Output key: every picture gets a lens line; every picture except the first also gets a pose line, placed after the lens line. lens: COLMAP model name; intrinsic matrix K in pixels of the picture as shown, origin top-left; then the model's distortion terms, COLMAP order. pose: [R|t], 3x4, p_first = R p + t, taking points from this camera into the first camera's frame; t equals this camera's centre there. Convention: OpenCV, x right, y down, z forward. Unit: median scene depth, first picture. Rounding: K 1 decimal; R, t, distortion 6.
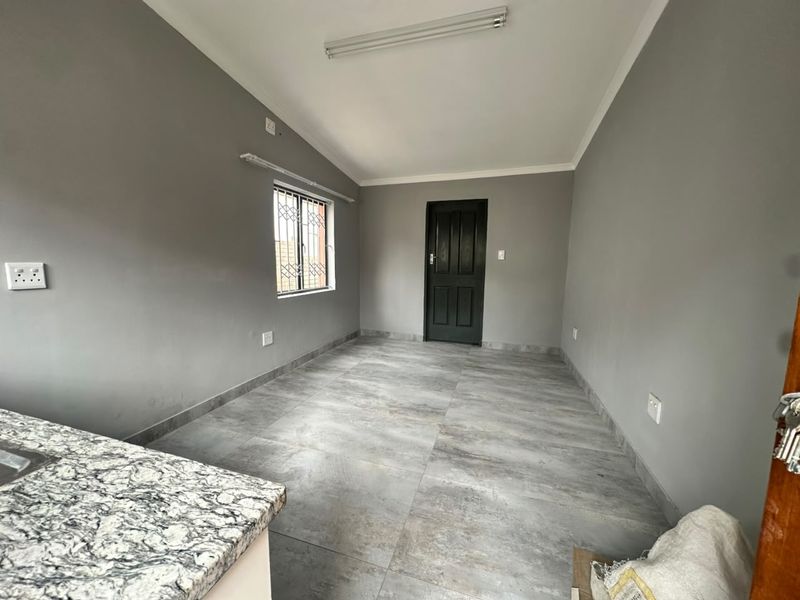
lens RADIAL K [[322.7, 0, 401.0], [0, 322.7, 298.3], [0, 0, 1]] dist [-0.006429, 0.000277]
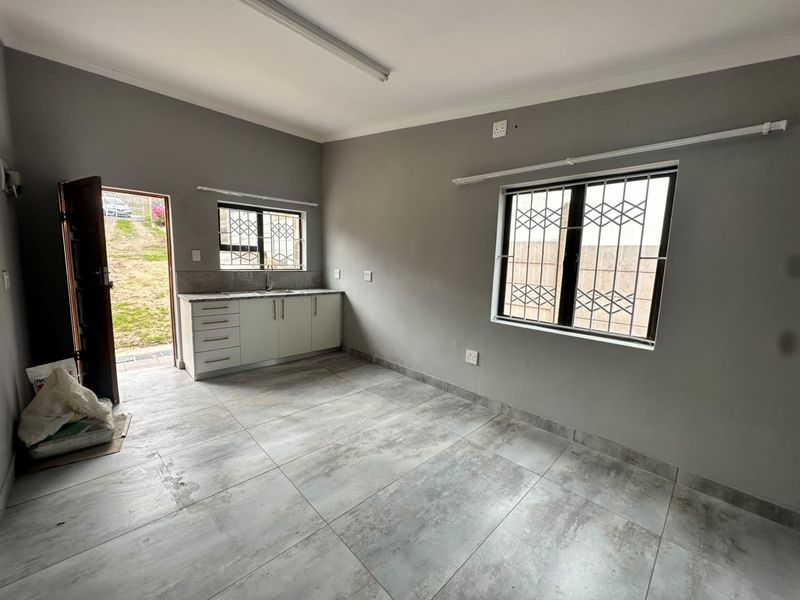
lens RADIAL K [[322.7, 0, 403.2], [0, 322.7, 301.8], [0, 0, 1]] dist [-0.006429, 0.000277]
pose [[-0.475092, 0.088411, -0.875483, 0.546199], [-0.137082, 0.975356, 0.172886, -0.186821], [0.869193, 0.202150, -0.451264, 1.275753]]
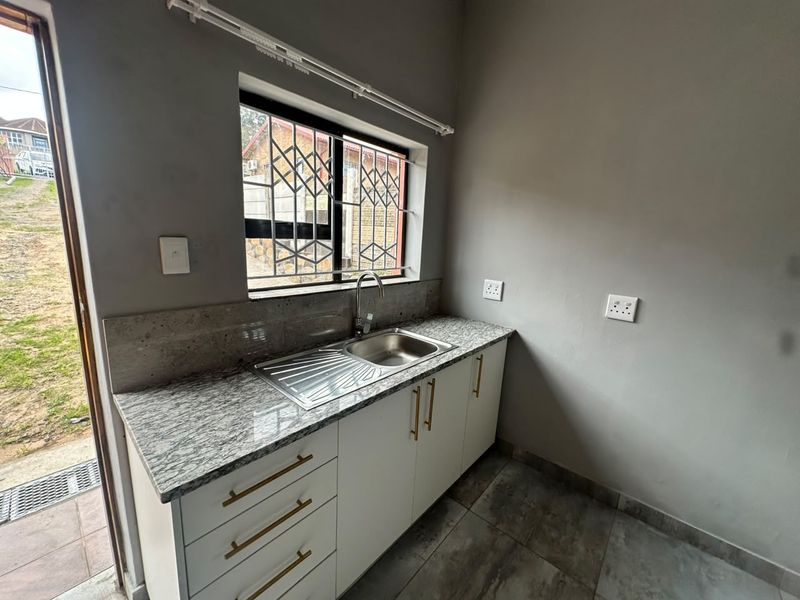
lens RADIAL K [[322.7, 0, 400.4], [0, 322.7, 301.3], [0, 0, 1]] dist [-0.006429, 0.000277]
pose [[-0.405835, 0.151822, -0.901248, 0.056678], [-0.159027, 0.959333, 0.233217, -0.114078], [0.900005, 0.237970, -0.365187, 0.363055]]
